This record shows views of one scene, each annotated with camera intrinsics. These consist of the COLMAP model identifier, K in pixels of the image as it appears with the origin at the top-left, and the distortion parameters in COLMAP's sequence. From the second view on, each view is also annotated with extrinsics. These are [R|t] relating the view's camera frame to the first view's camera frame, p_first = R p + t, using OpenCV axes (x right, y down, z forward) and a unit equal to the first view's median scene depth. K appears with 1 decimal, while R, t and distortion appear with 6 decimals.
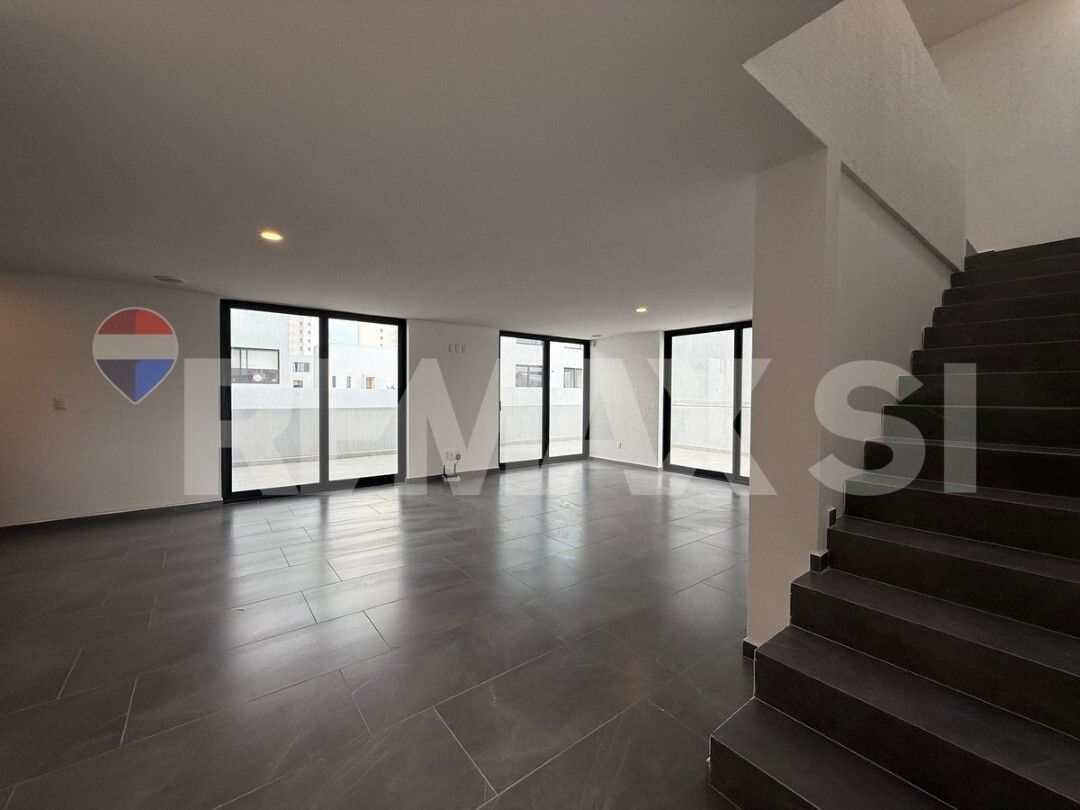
lens RADIAL K [[430.3, 0, 536.6], [0, 430.3, 401.5], [0, 0, 1]] dist [0.000468, 0.000126]
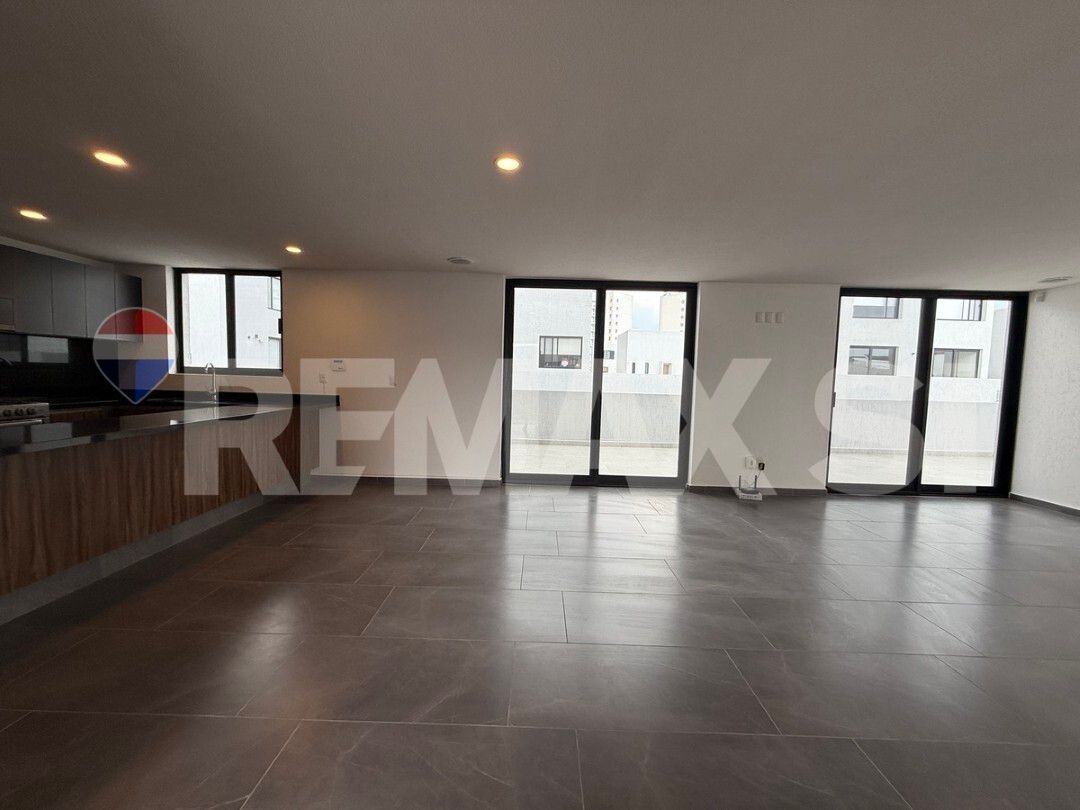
lens RADIAL K [[430.3, 0, 538.3], [0, 430.3, 405.5], [0, 0, 1]] dist [0.000468, 0.000126]
pose [[0.787464, 0.057112, -0.613709, -0.034450], [-0.033247, 0.998184, 0.050232, 0.000733], [0.615463, -0.019152, 0.787933, 0.176195]]
